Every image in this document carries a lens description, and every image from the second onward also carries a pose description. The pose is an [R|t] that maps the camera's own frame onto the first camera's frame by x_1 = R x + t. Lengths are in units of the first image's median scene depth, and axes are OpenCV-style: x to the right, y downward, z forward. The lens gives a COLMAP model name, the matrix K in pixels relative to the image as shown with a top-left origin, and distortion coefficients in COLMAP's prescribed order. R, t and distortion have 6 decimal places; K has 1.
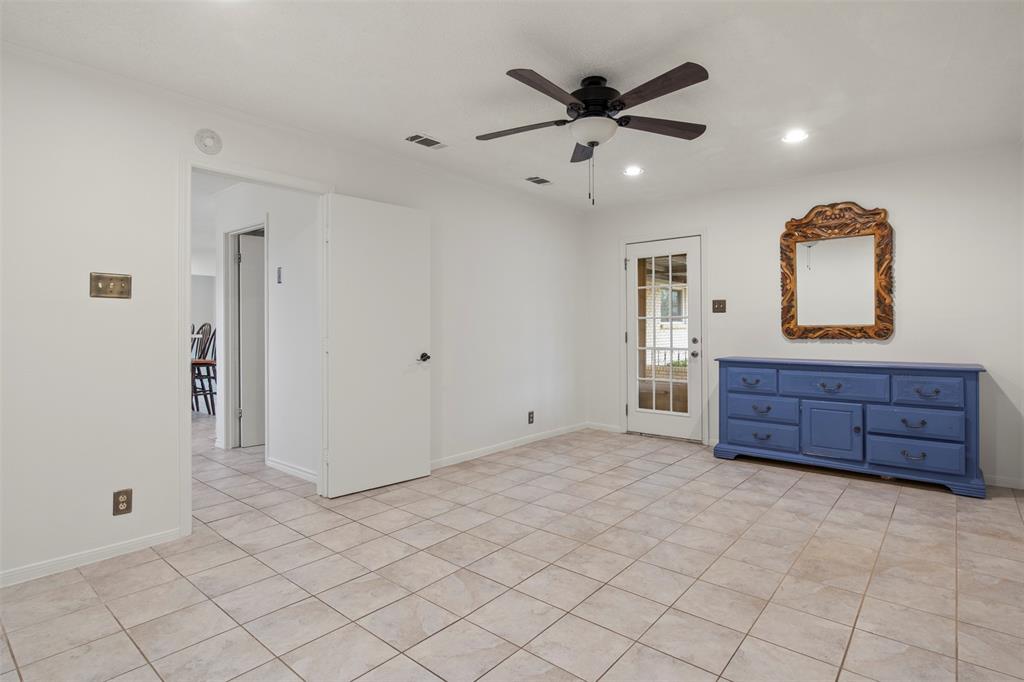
lens RADIAL K [[525.4, 0, 513.1], [0, 525.4, 328.8], [0, 0, 1]] dist [-0.015555, 0.000889]
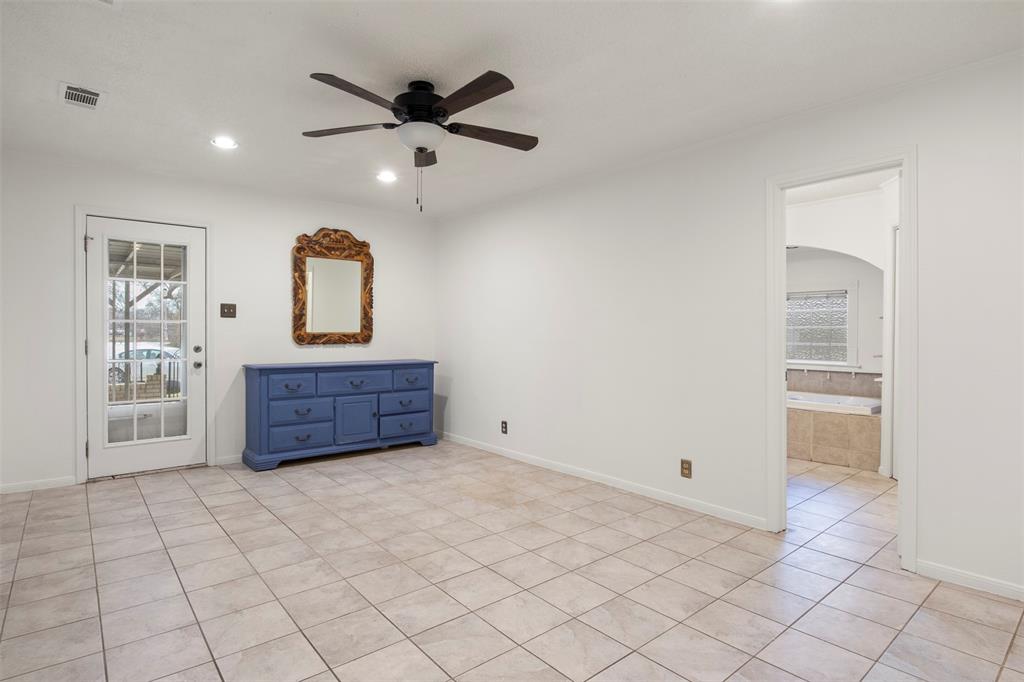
lens RADIAL K [[525.4, 0, 513.1], [0, 525.4, 328.8], [0, 0, 1]] dist [-0.015555, 0.000889]
pose [[0.163975, 0.011871, 0.986393, -0.513181], [-0.001452, 0.999929, -0.011793, -0.001507], [-0.986463, 0.000502, 0.163981, 0.427499]]
